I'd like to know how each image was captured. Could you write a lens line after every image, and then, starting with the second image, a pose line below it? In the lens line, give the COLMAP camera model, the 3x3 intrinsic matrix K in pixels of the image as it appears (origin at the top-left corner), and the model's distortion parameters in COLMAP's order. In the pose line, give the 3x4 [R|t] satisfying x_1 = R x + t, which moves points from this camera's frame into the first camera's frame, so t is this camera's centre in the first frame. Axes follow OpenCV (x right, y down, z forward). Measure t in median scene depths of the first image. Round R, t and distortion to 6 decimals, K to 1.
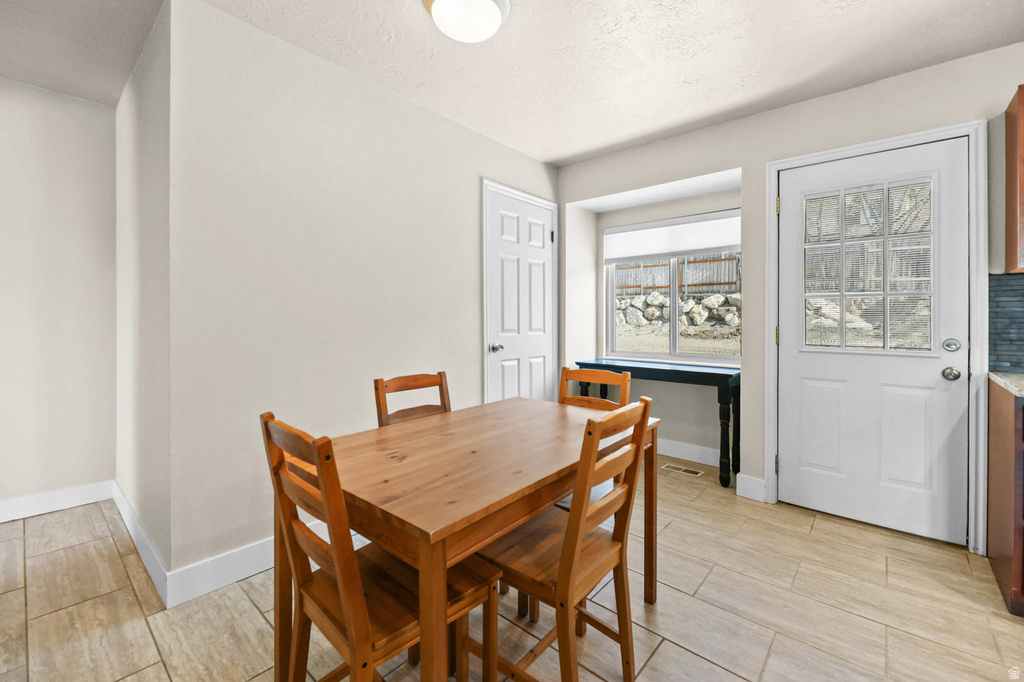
lens RADIAL K [[428.6, 0, 509.2], [0, 428.6, 318.1], [0, 0, 1]] dist [-0.001859, -0.000405]
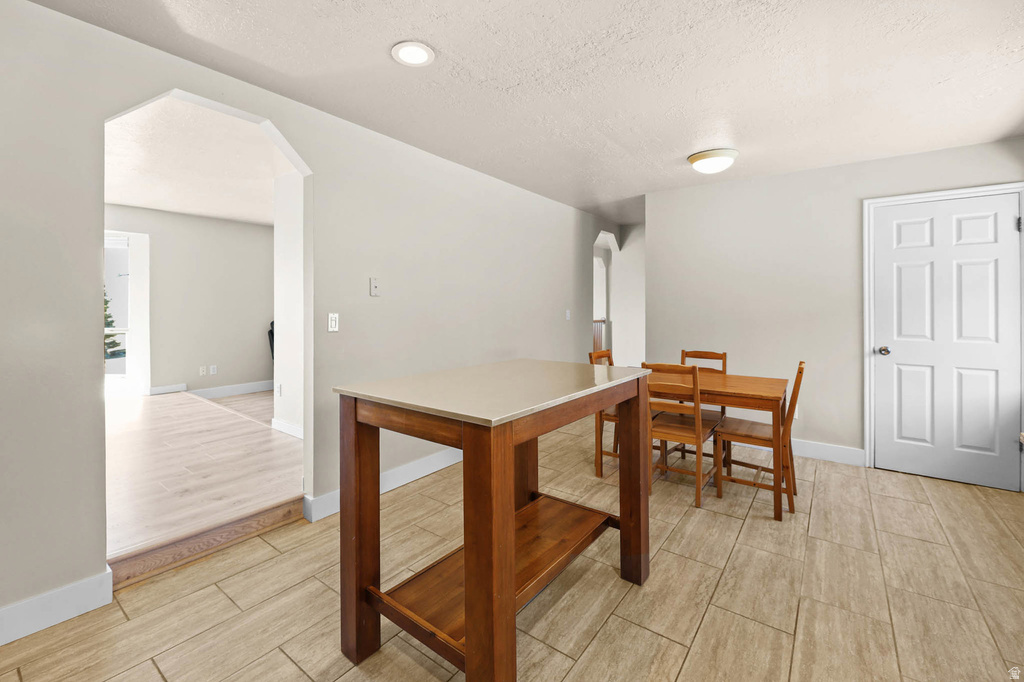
lens RADIAL K [[436.0, 0, 512.2], [0, 436.0, 308.1], [0, 0, 1]] dist [-0.000068, 0.000030]
pose [[0.079264, -0.004398, -0.996844, 1.121630], [-0.003913, 0.999981, -0.004723, -0.033699], [0.996846, 0.004275, 0.079246, -0.020054]]
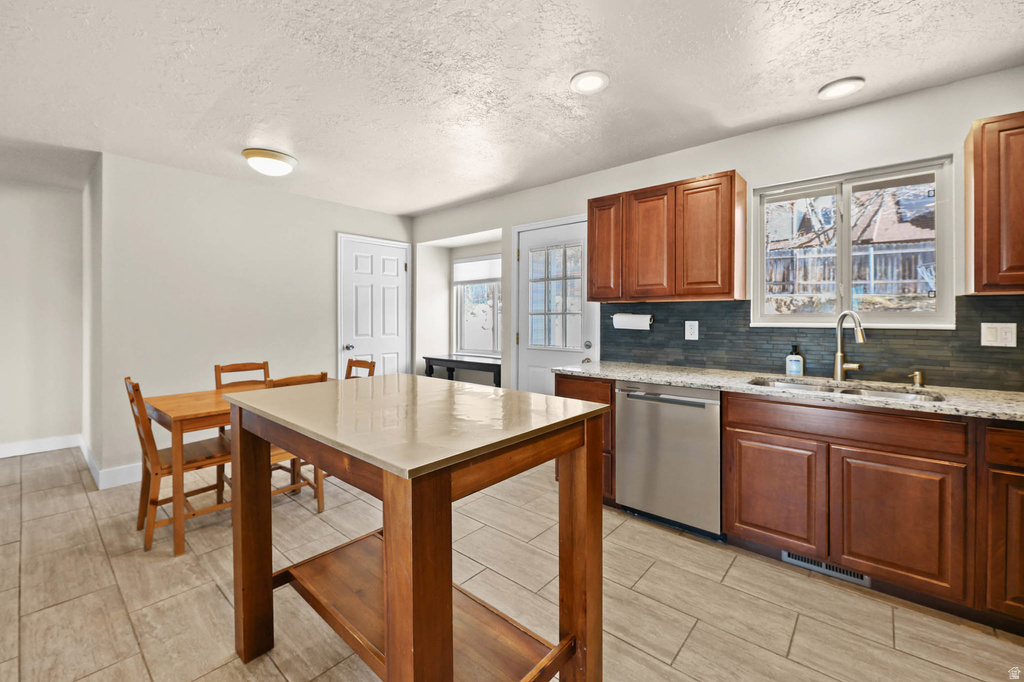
lens RADIAL K [[423.4, 0, 515.6], [0, 423.4, 313.3], [0, 0, 1]] dist [0.001979, -0.000036]
pose [[0.999945, -0.003880, 0.009758, 0.595203], [0.003953, 0.999964, -0.007466, -0.037848], [-0.009728, 0.007504, 0.999925, -0.518144]]
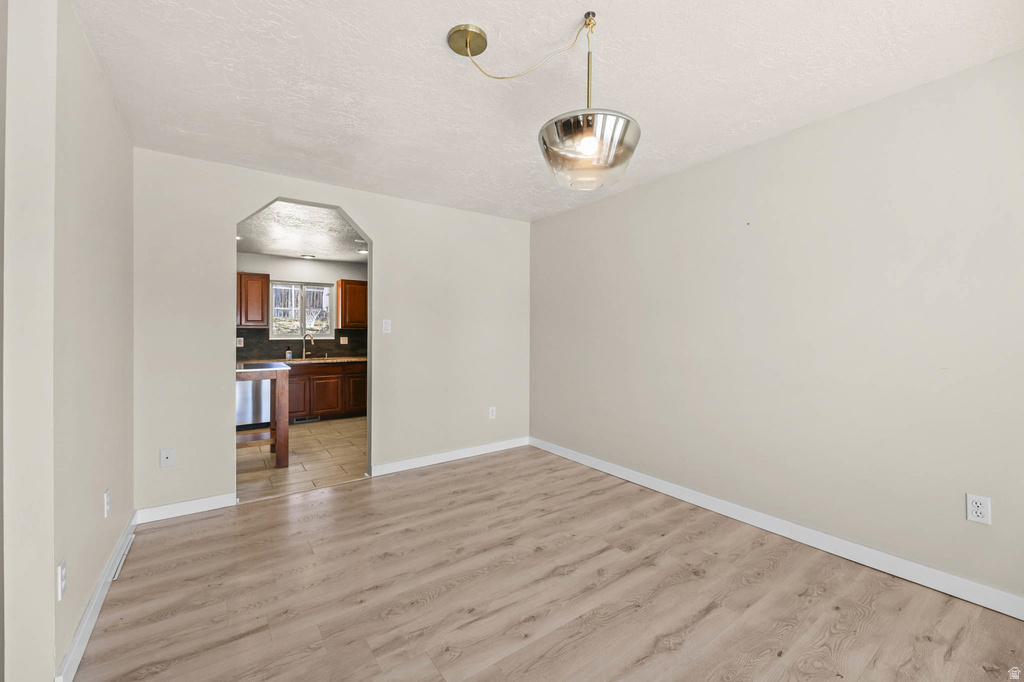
lens RADIAL K [[411.1, 0, 512.0], [0, 411.1, 341.0], [0, 0, 1]] dist [-0.001037, -0.000144]
pose [[0.222836, -0.020409, 0.974642, -0.749560], [0.007272, 0.999788, 0.019273, -0.039780], [-0.974829, 0.002793, 0.222937, -1.323906]]
